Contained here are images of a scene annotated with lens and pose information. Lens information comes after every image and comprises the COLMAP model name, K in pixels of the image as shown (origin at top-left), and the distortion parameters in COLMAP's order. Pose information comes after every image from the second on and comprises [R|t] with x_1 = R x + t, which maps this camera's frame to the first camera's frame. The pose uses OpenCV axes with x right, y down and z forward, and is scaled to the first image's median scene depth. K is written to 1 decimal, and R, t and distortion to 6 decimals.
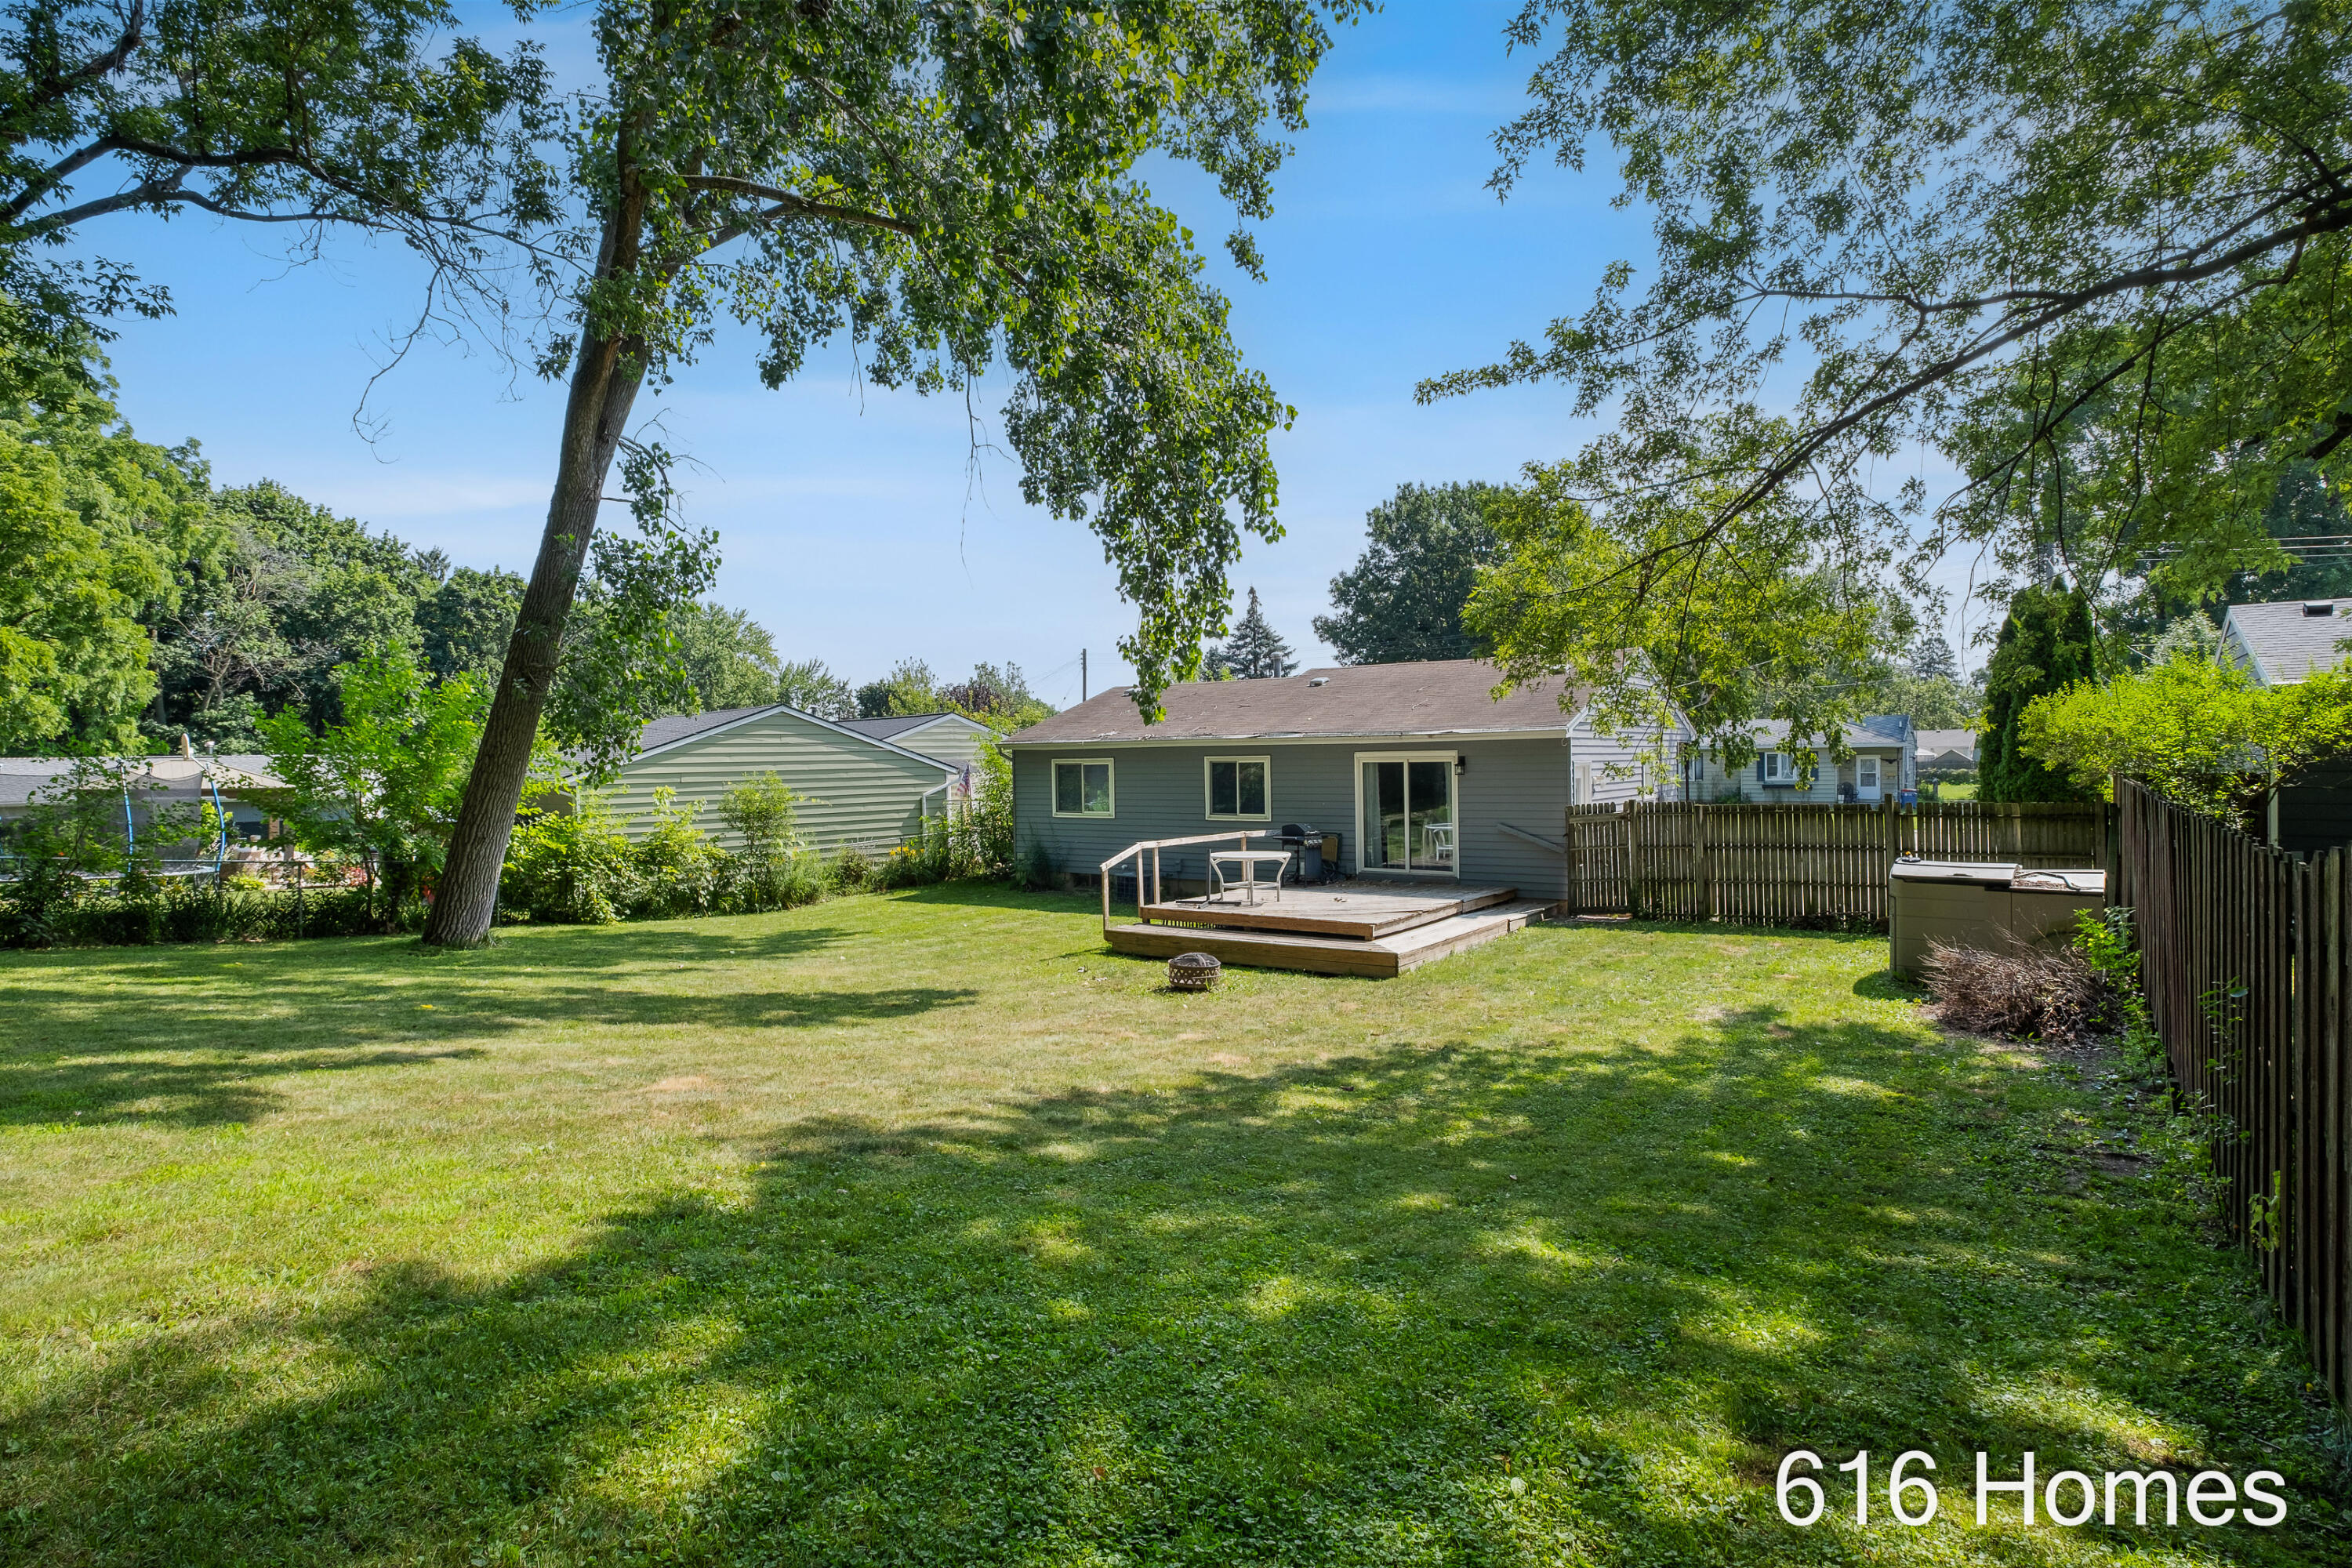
lens RADIAL K [[1183.1, 0, 1164.3], [0, 1183.1, 779.6], [0, 0, 1]] dist [-0.002119, -0.000105]
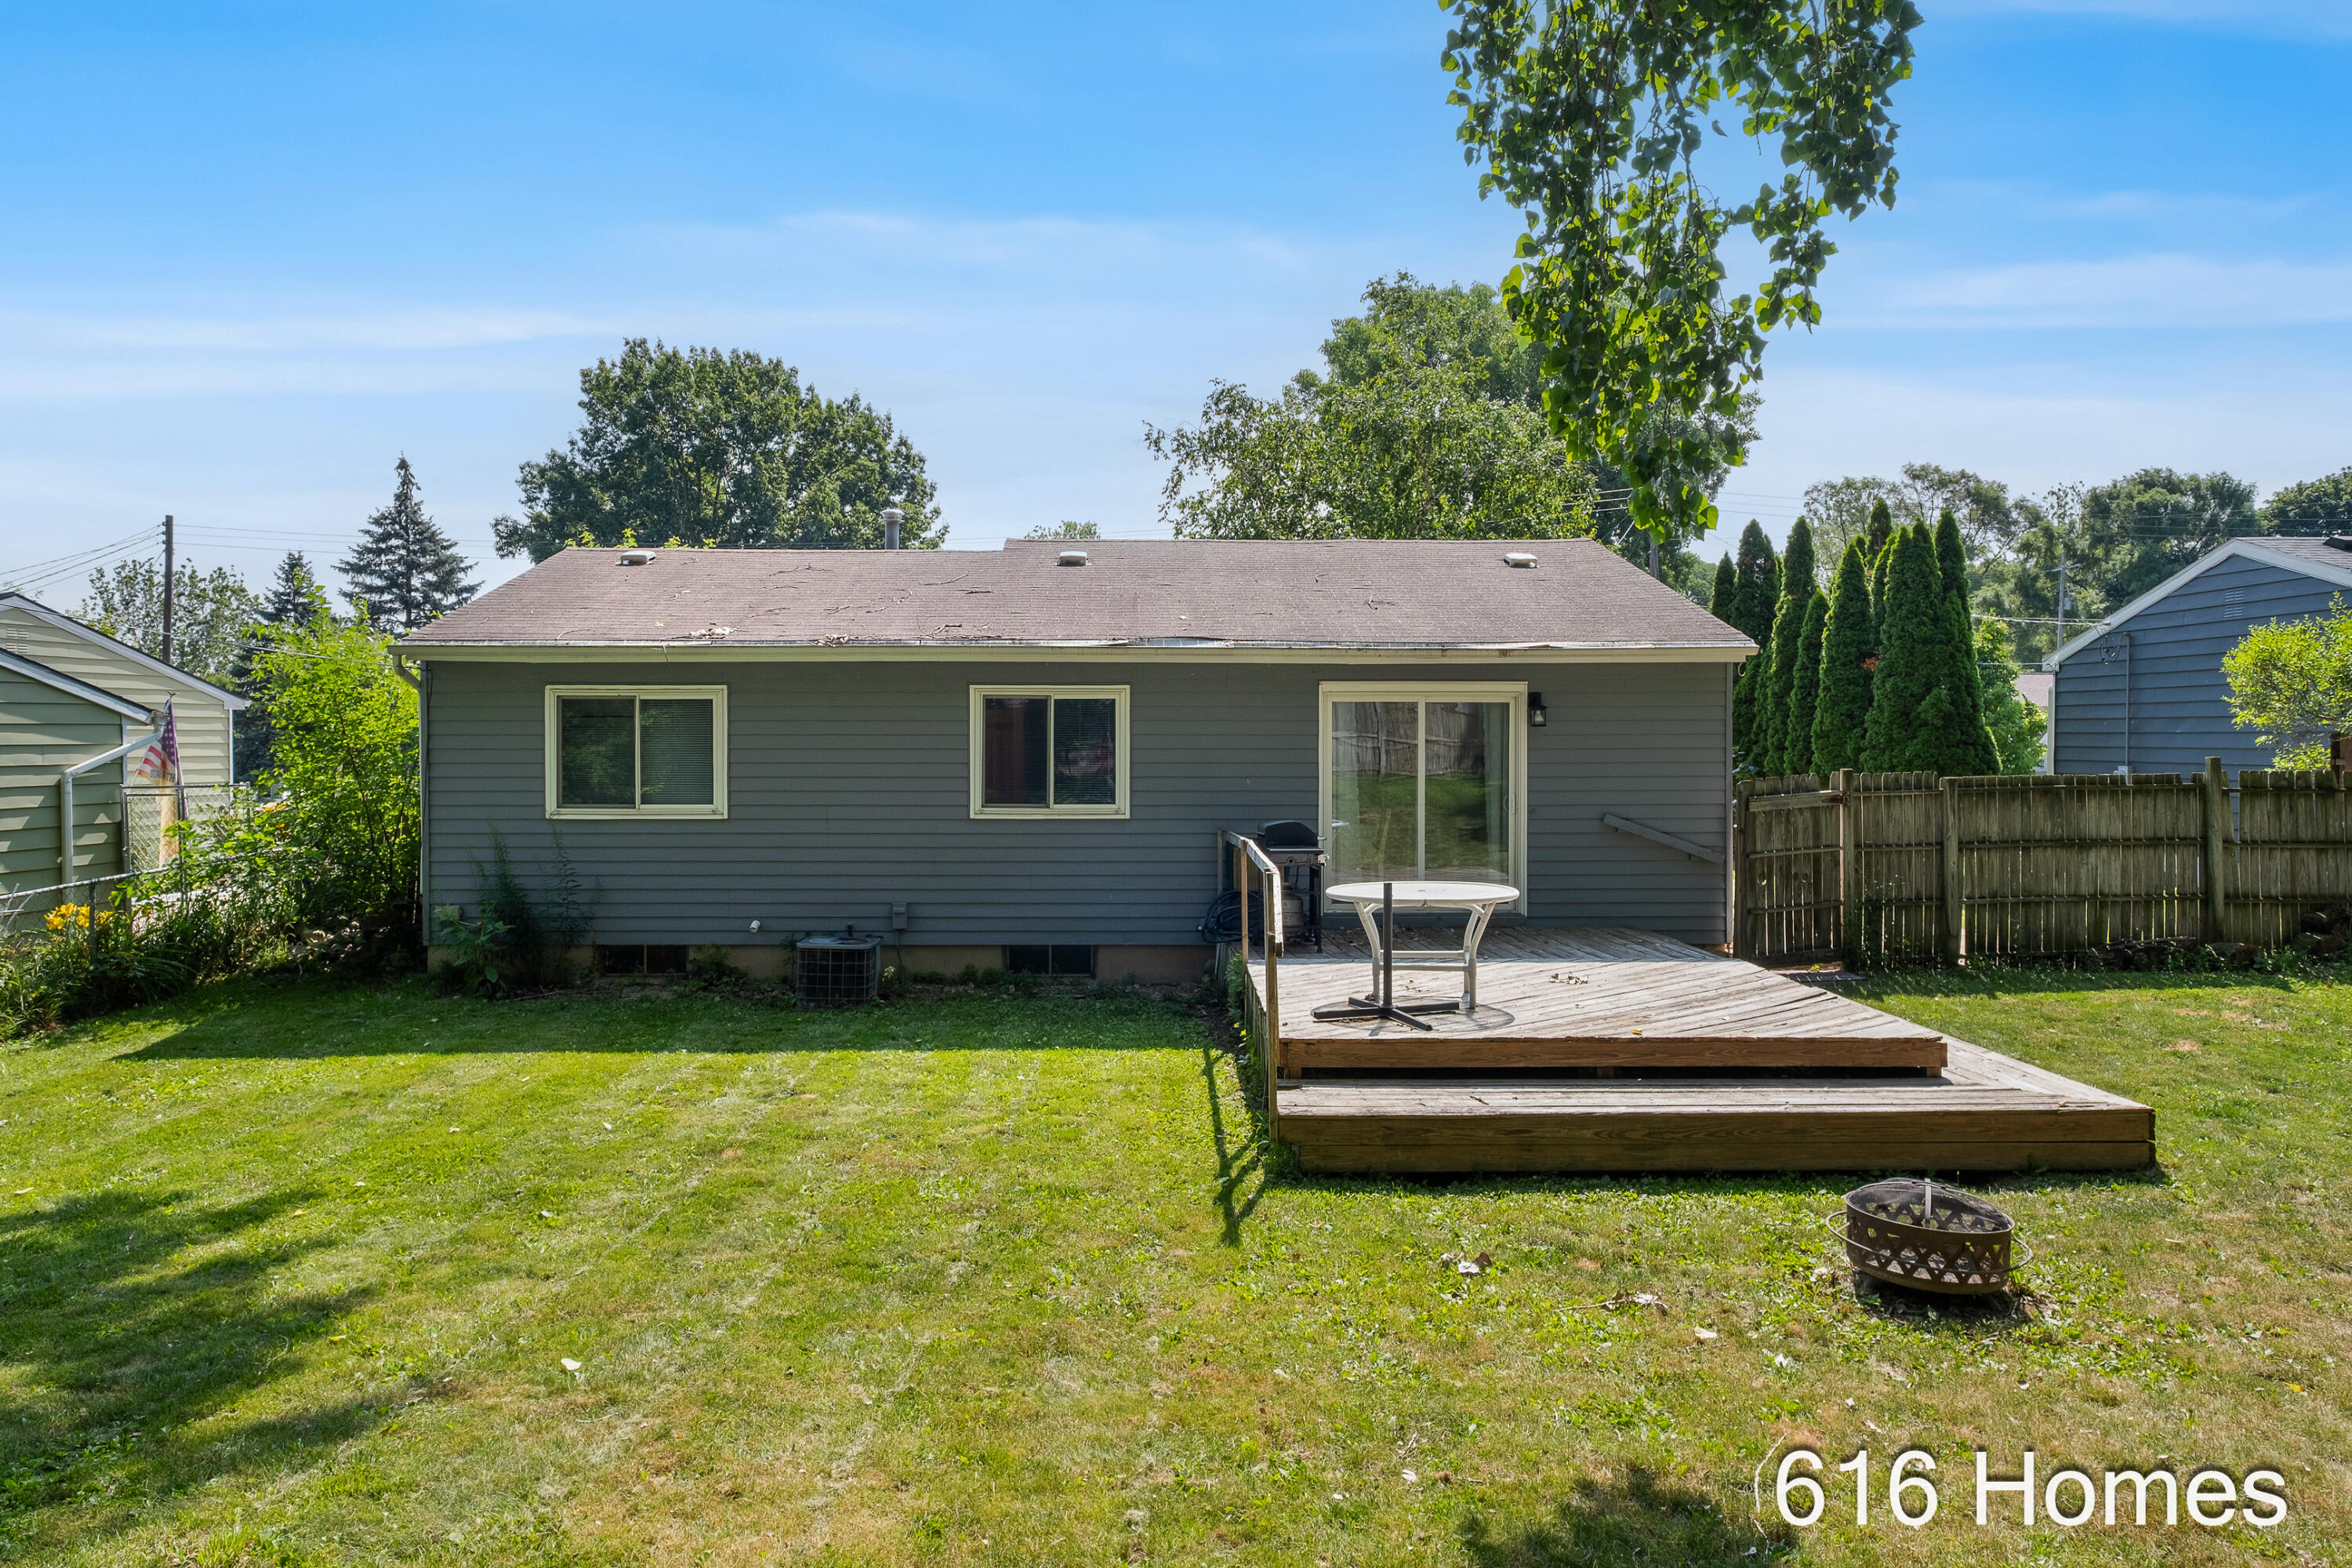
lens RADIAL K [[1479.5, 0, 1113.1], [0, 1479.5, 758.8], [0, 0, 1]] dist [0.008509, 0.001443]
pose [[0.818009, 0.006705, 0.575166, -0.254289], [-0.002262, 0.999962, -0.008439, 0.014644], [-0.575201, 0.005602, 0.817993, 0.465583]]
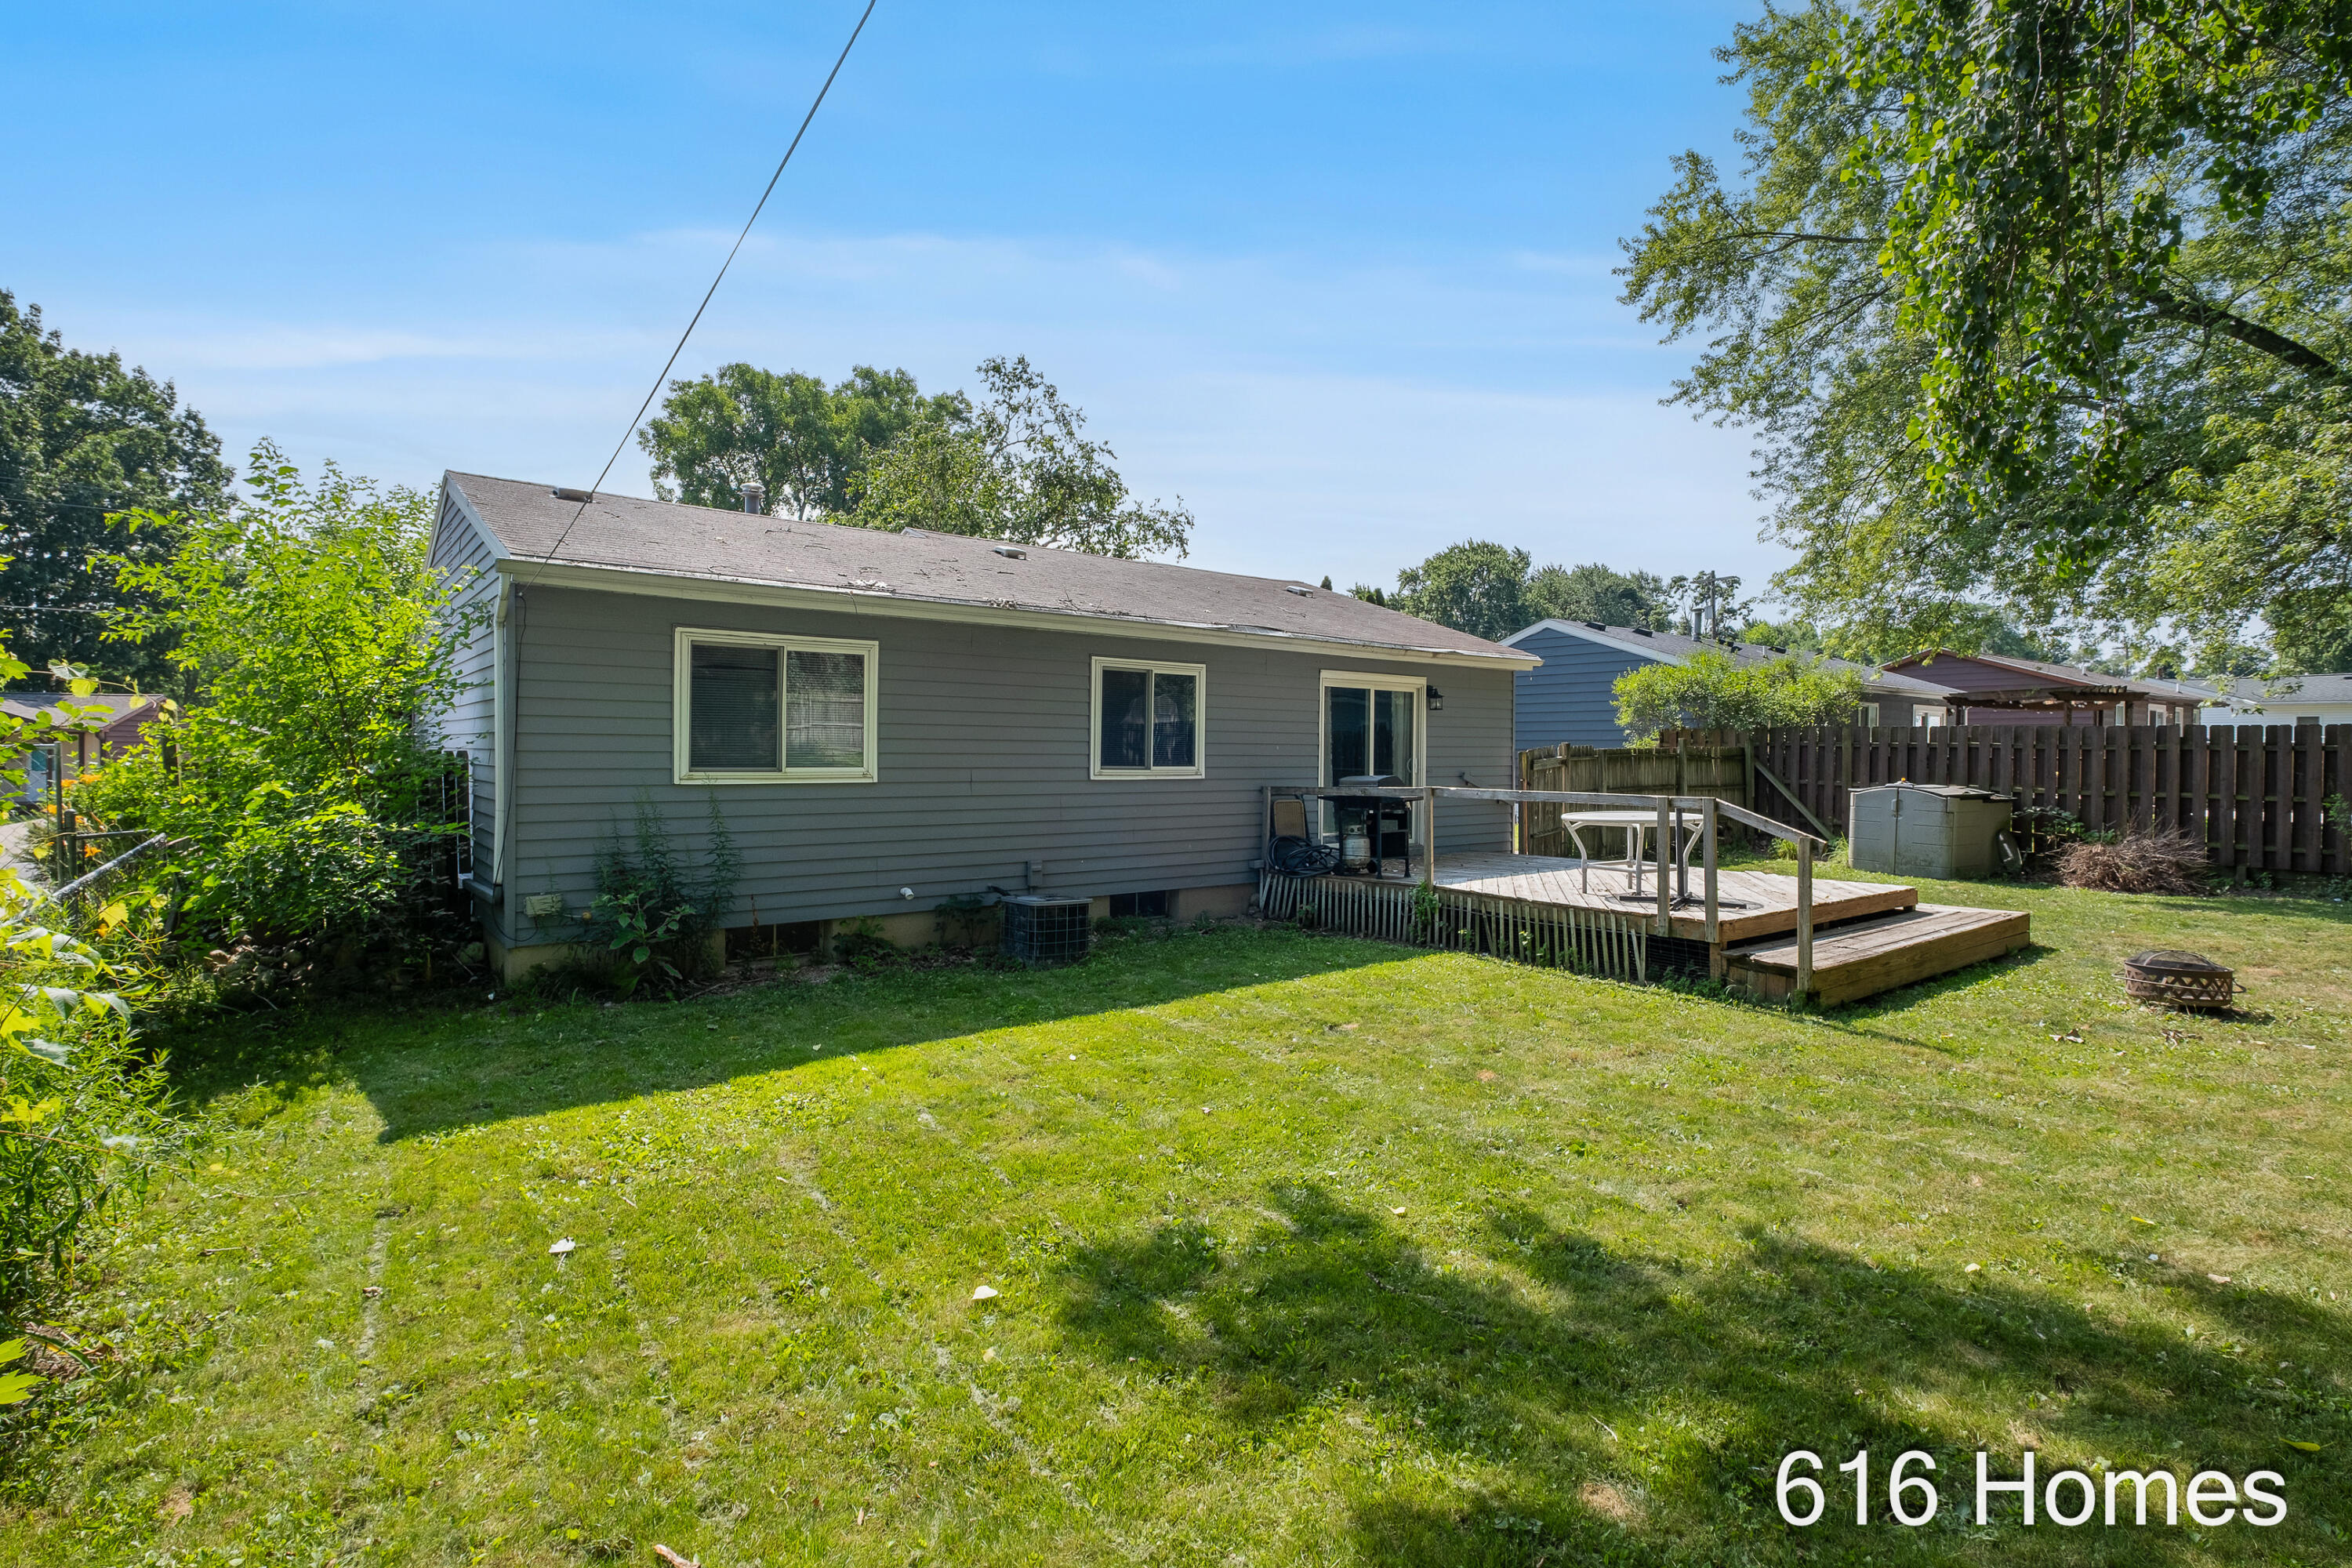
lens RADIAL K [[1146.8, 0, 1153.9], [0, 1146.8, 776.7], [0, 0, 1]] dist [0.014005, 0.000395]
pose [[0.288880, -0.000880, 0.957365, -0.423381], [0.005994, 0.999982, -0.000889, 0.032513], [-0.957347, 0.005996, 0.288880, 0.806948]]
